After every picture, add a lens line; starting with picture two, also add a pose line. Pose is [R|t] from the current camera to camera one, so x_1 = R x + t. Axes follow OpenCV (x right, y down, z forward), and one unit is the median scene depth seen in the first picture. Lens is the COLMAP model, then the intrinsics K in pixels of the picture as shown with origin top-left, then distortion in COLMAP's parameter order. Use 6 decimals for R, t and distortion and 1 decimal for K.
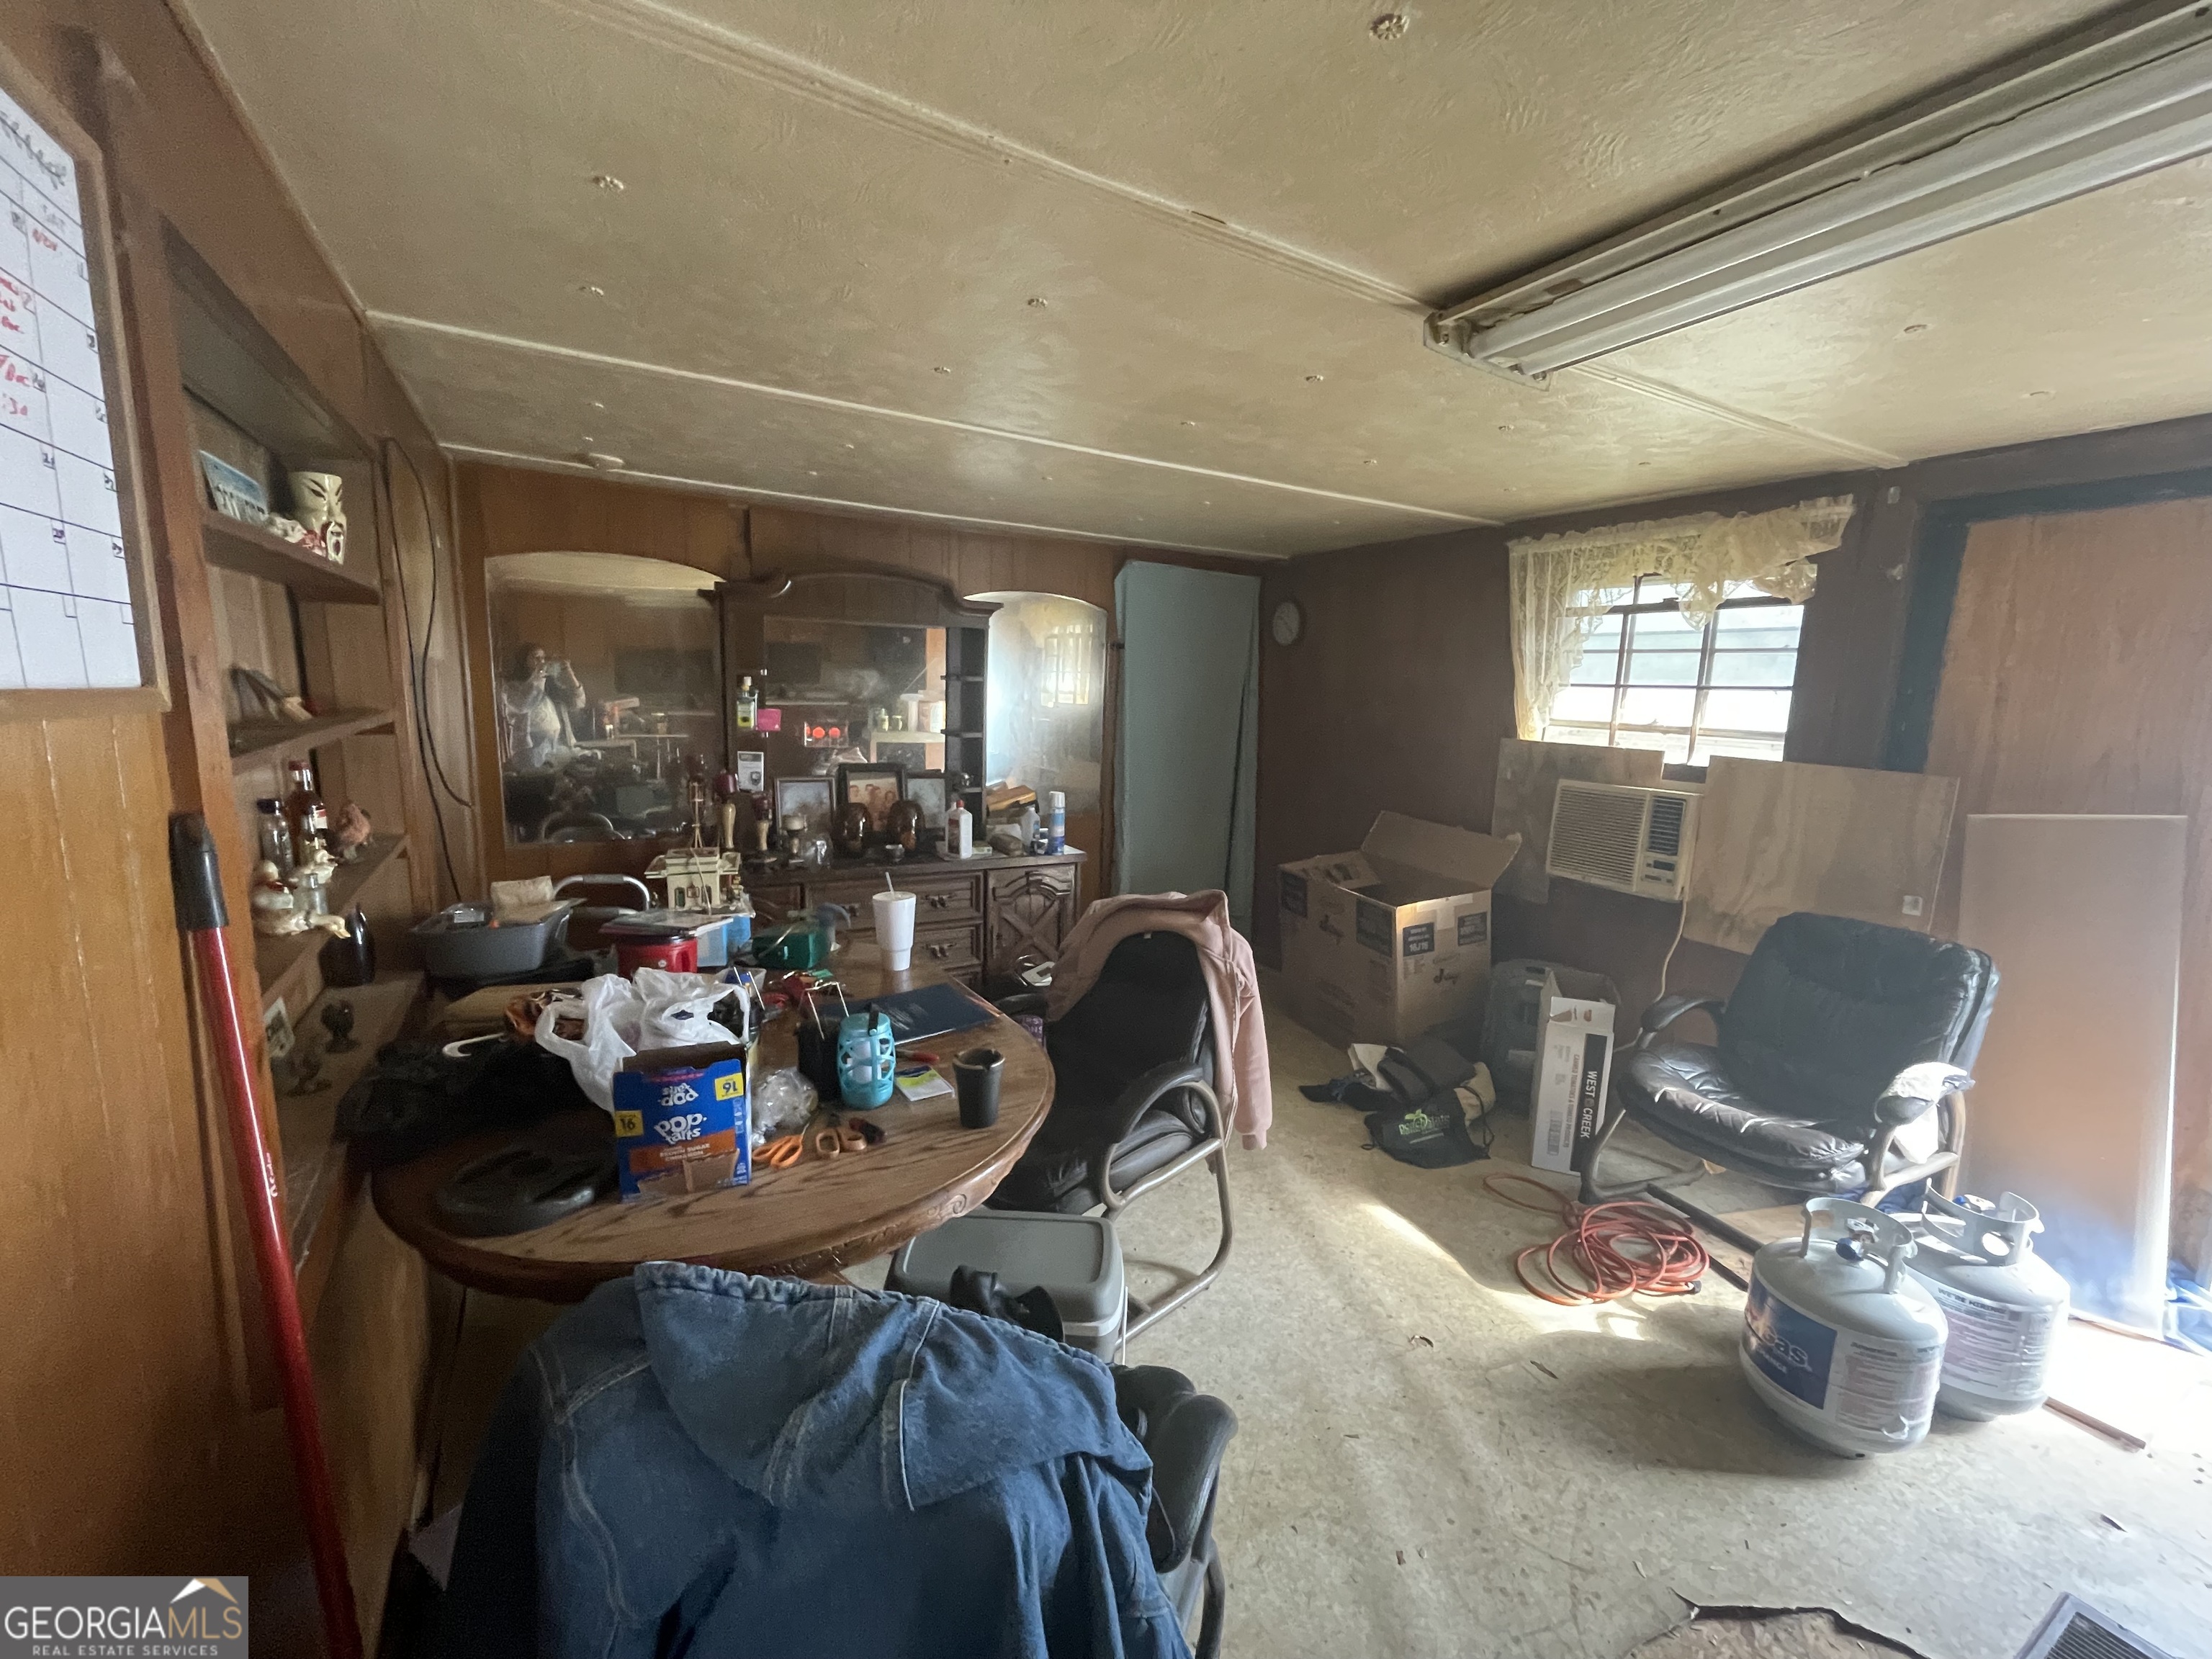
lens RADIAL K [[894.2, 0, 1113.8], [0, 894.2, 825.2], [0, 0, 1]] dist [-0.006191, 0.000131]
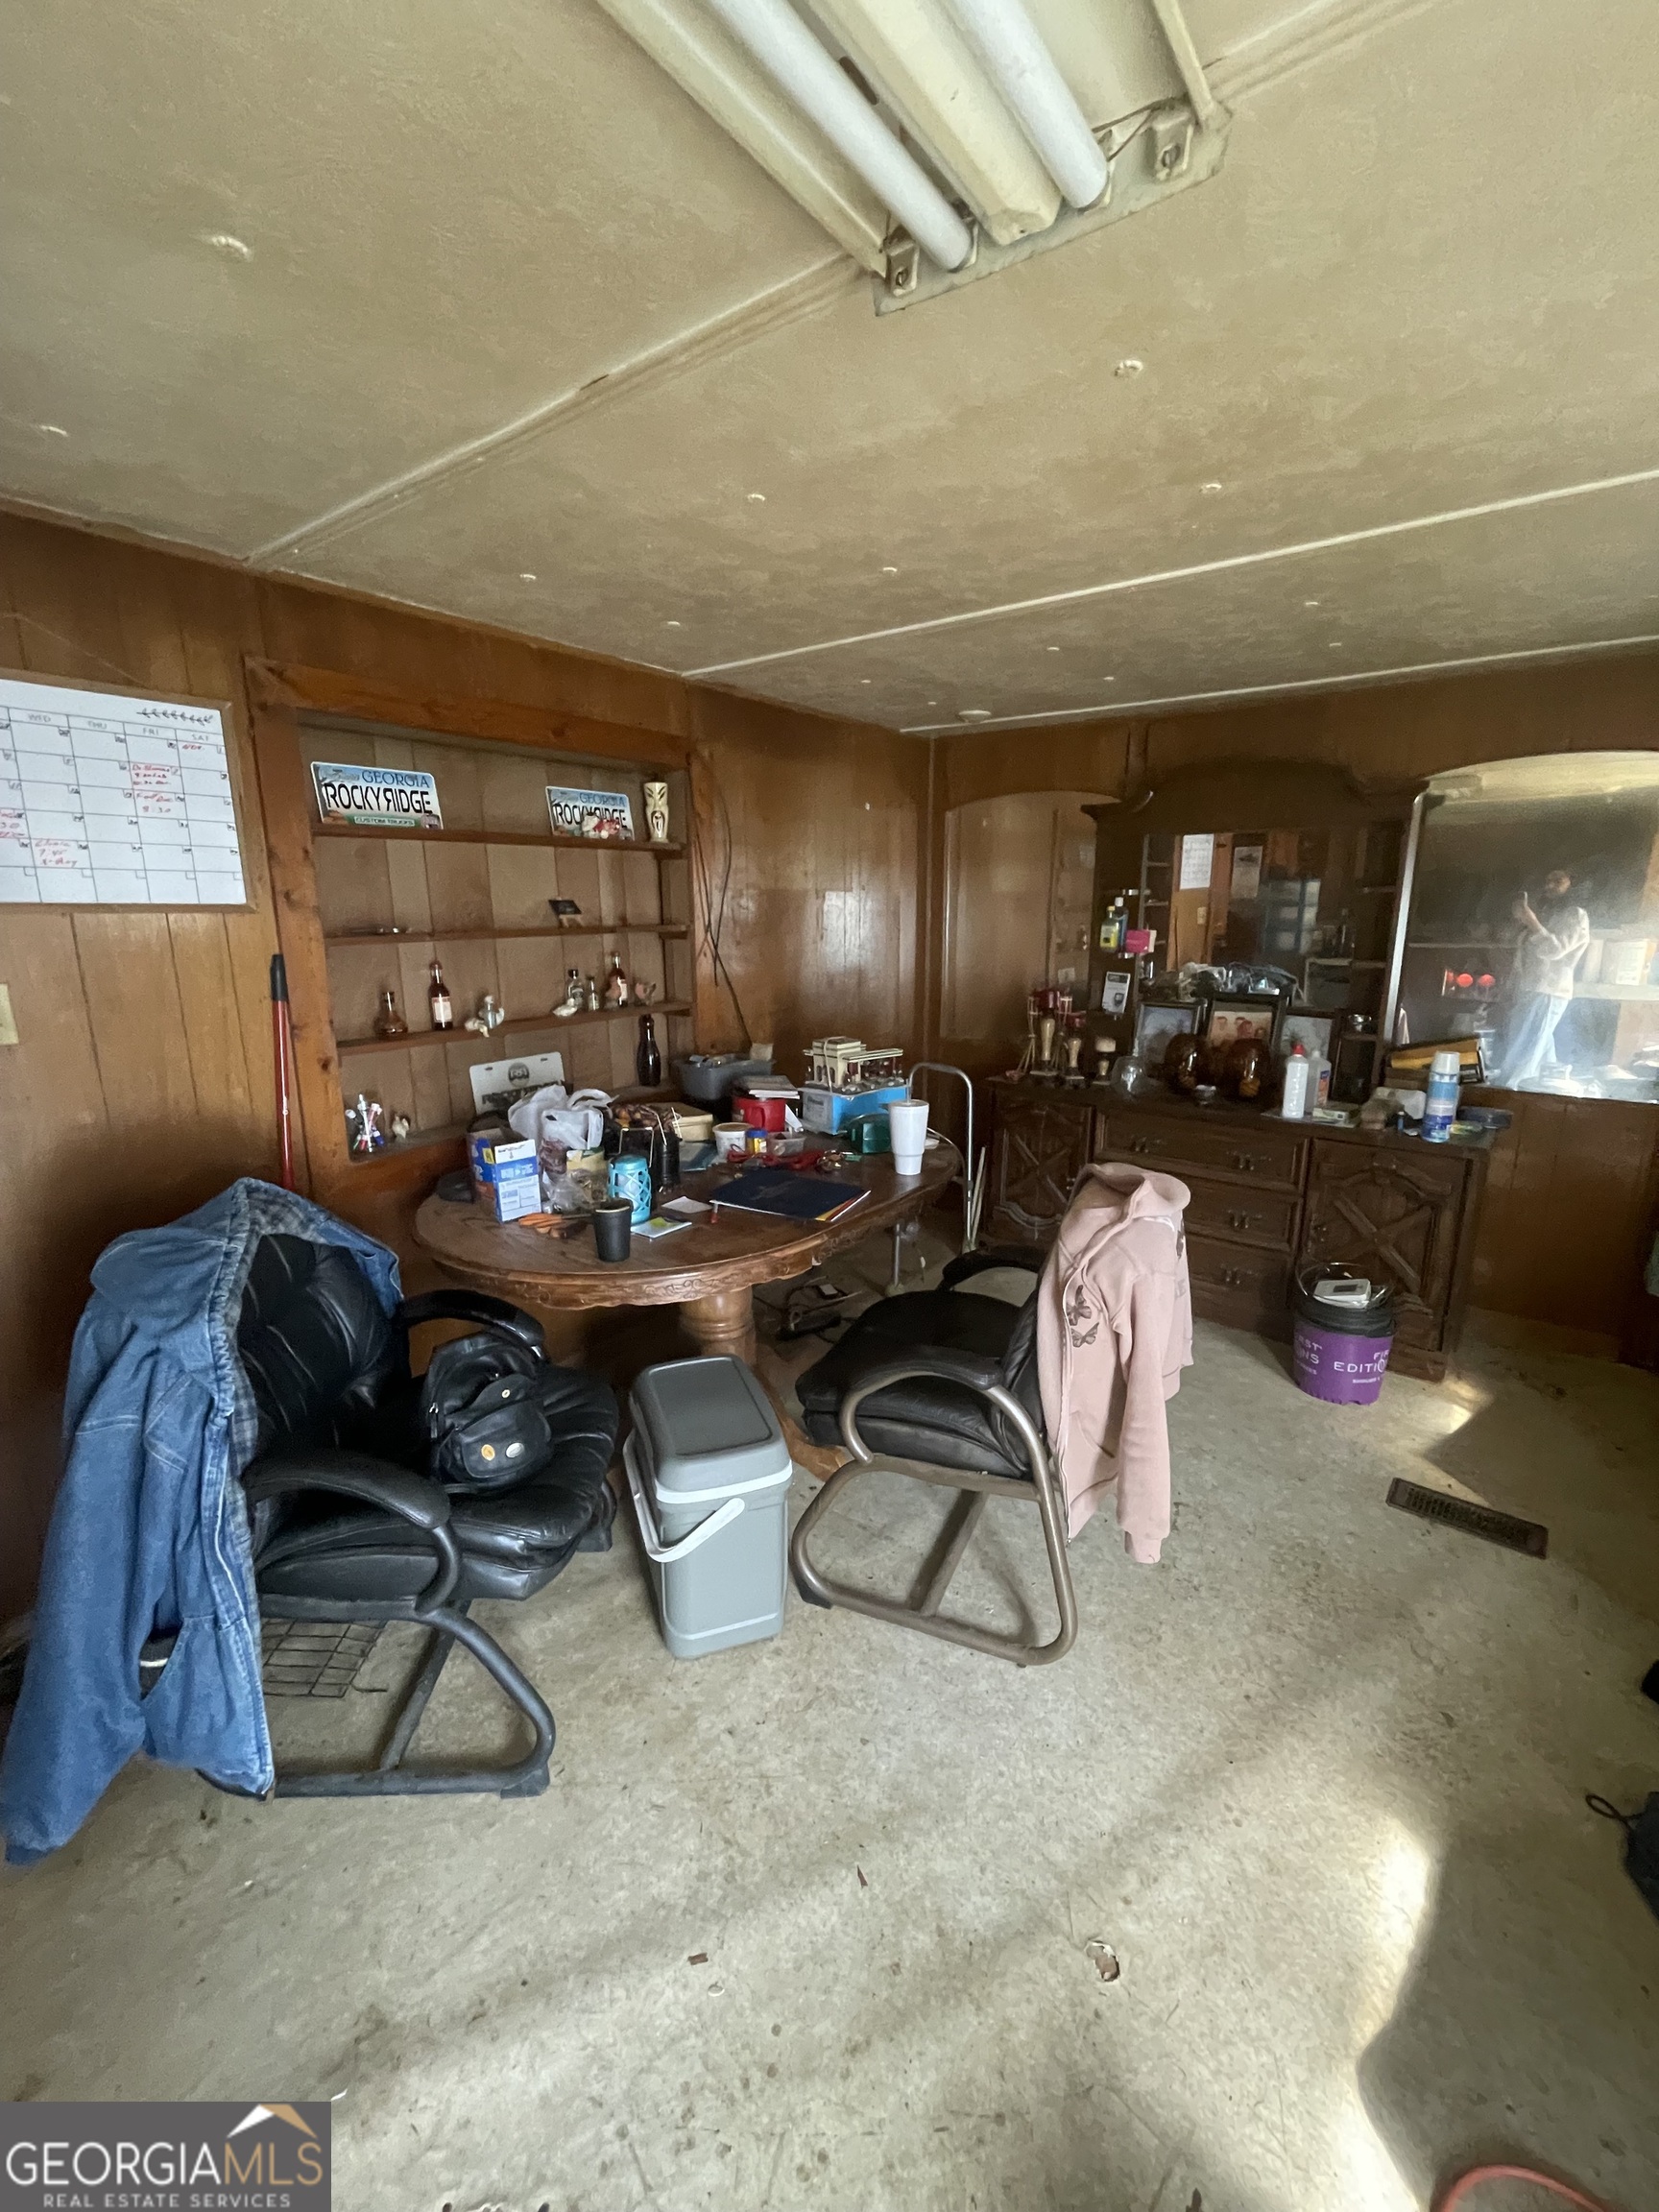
lens RADIAL K [[894.2, 0, 822.9], [0, 894.2, 1102.8], [0, 0, 1]] dist [-0.006191, 0.000131]
pose [[0.375805, 0.169779, -0.911014, 0.675399], [-0.126814, 0.983248, 0.130928, -0.045567], [0.917981, 0.066326, 0.391039, 0.511367]]
